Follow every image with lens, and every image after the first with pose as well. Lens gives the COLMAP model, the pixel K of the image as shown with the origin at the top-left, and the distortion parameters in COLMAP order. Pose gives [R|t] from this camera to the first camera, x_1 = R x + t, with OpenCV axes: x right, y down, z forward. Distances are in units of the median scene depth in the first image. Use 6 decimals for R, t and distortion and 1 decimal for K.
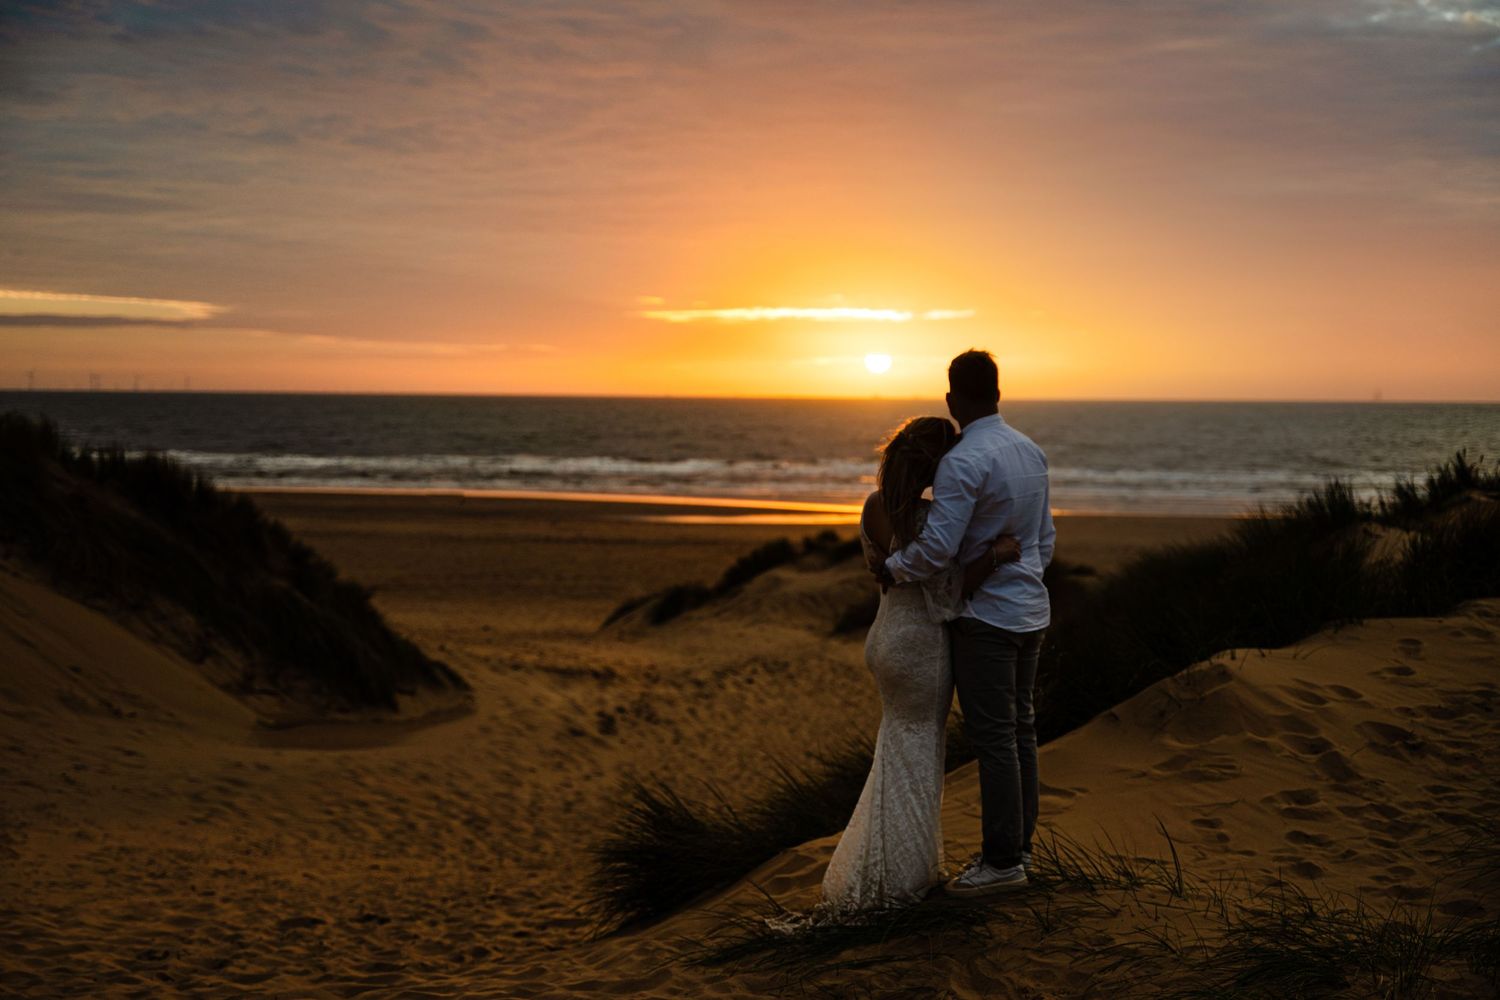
lens RADIAL K [[2136.5, 0, 750.2], [0, 2136.5, 535.1], [0, 0, 1]] dist [0.013477, -0.028990]
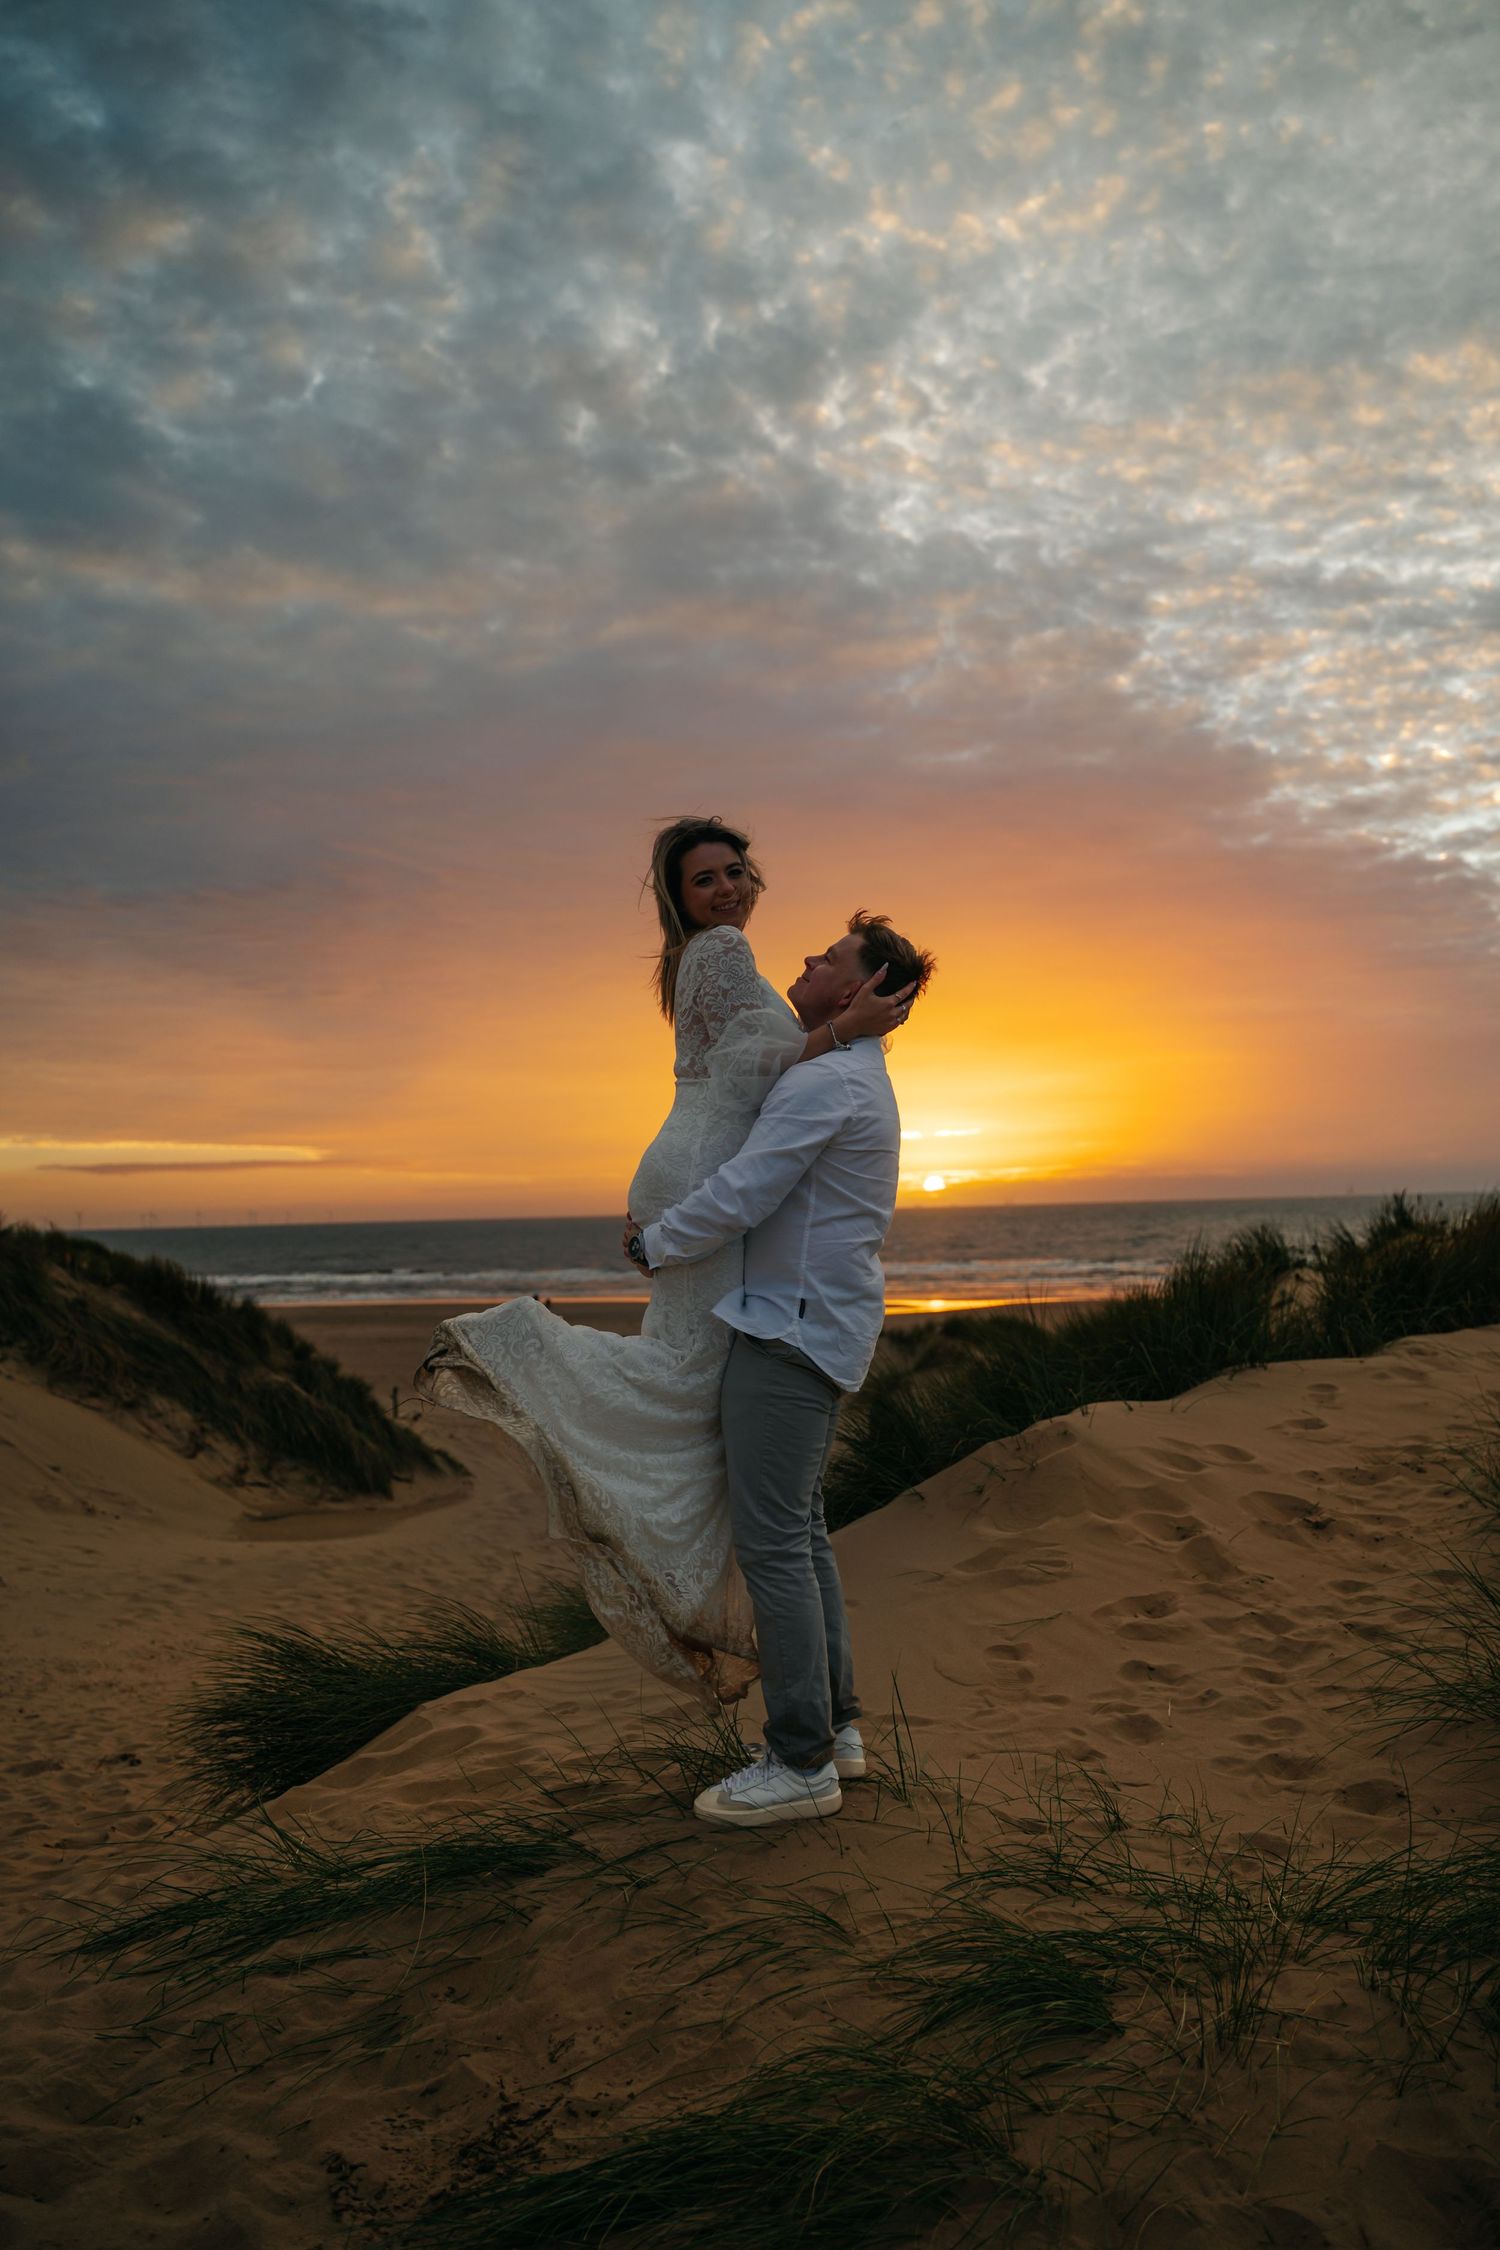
lens RADIAL K [[1826.3, 0, 750.0], [0, 1826.3, 1125.0], [0, 0, 1]] dist [0.007965, -0.004517]
pose [[0.998798, -0.037671, -0.031346, 0.128343], [0.033926, 0.993078, -0.112449, 0.023818], [0.035365, 0.111251, 0.993163, 0.321657]]
